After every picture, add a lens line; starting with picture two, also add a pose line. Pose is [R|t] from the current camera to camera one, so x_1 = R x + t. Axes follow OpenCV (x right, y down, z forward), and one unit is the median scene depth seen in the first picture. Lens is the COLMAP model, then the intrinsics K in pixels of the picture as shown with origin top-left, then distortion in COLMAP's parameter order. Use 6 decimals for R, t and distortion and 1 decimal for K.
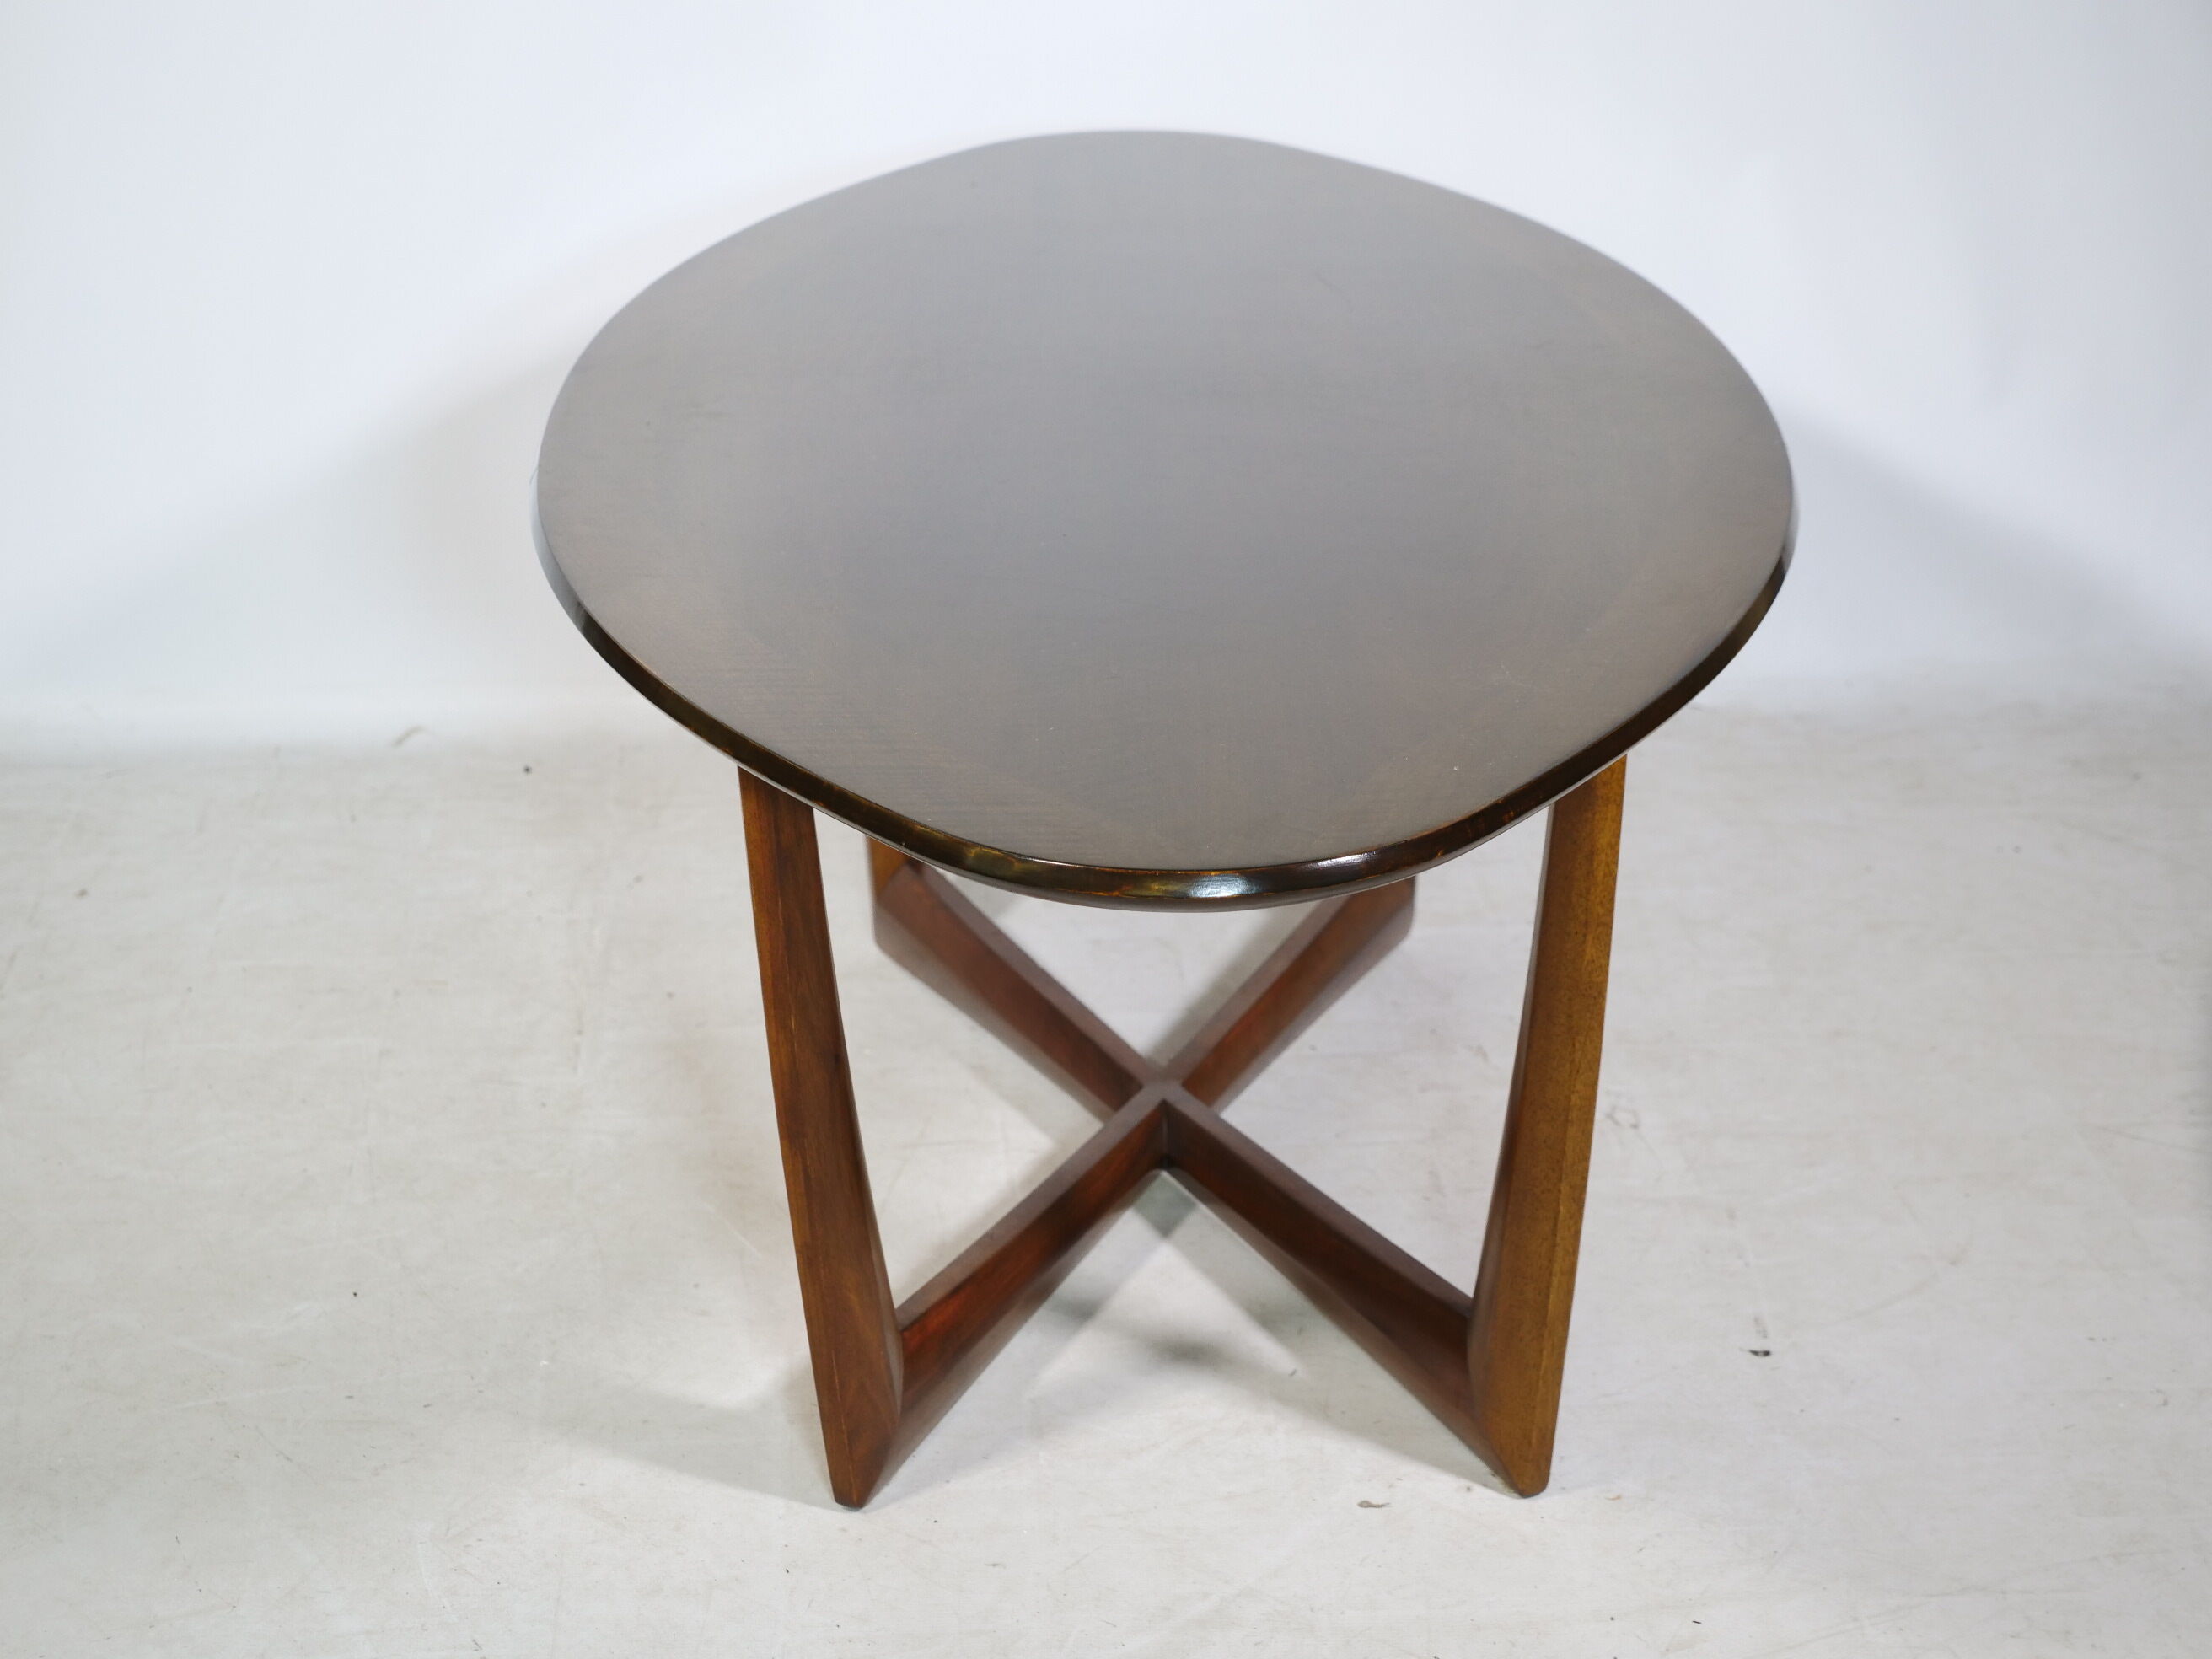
lens RADIAL K [[3927.6, 0, 1106.0], [0, 3927.6, 829.5], [0, 0, 1]] dist [0.081649, 0.205105]
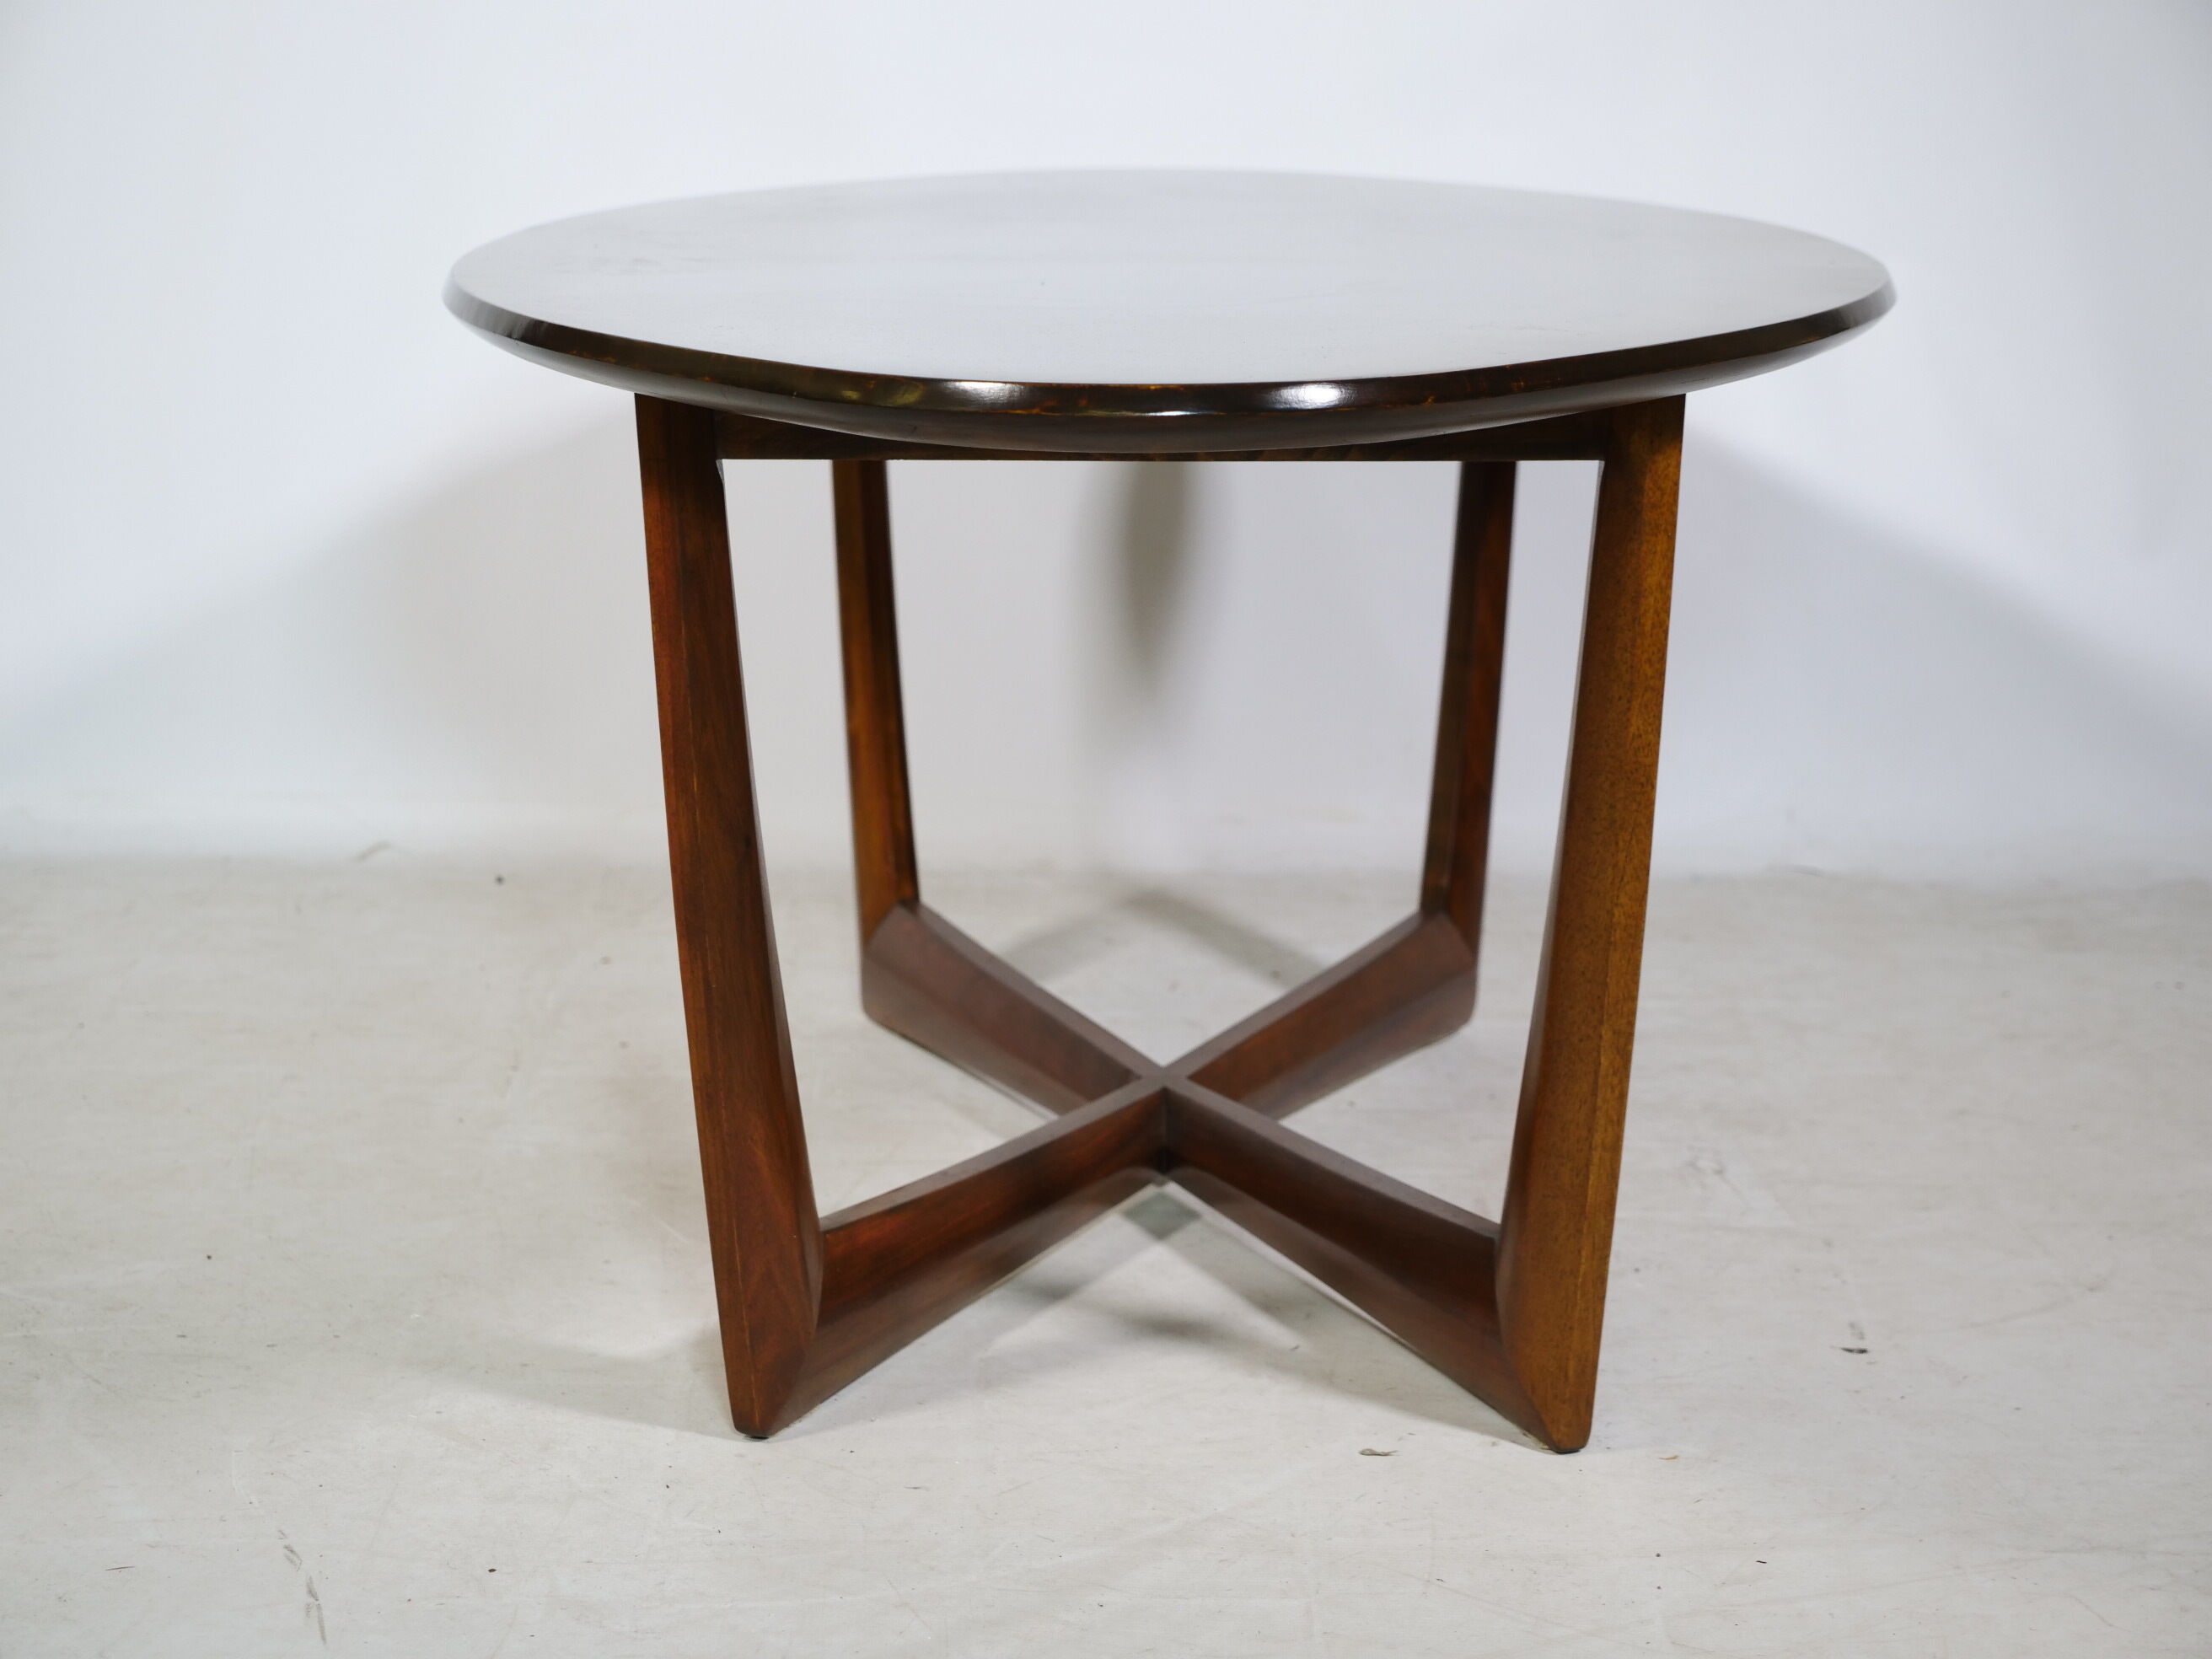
lens RADIAL K [[4113.8, 0, 1106.0], [0, 4113.8, 829.5], [0, 0, 1]] dist [0.102062, 0.327221]
pose [[0.998847, 0.027683, -0.039210, 0.039331], [-0.033910, 0.985156, -0.168276, 0.182377], [0.033969, 0.169412, 0.984960, 0.112051]]
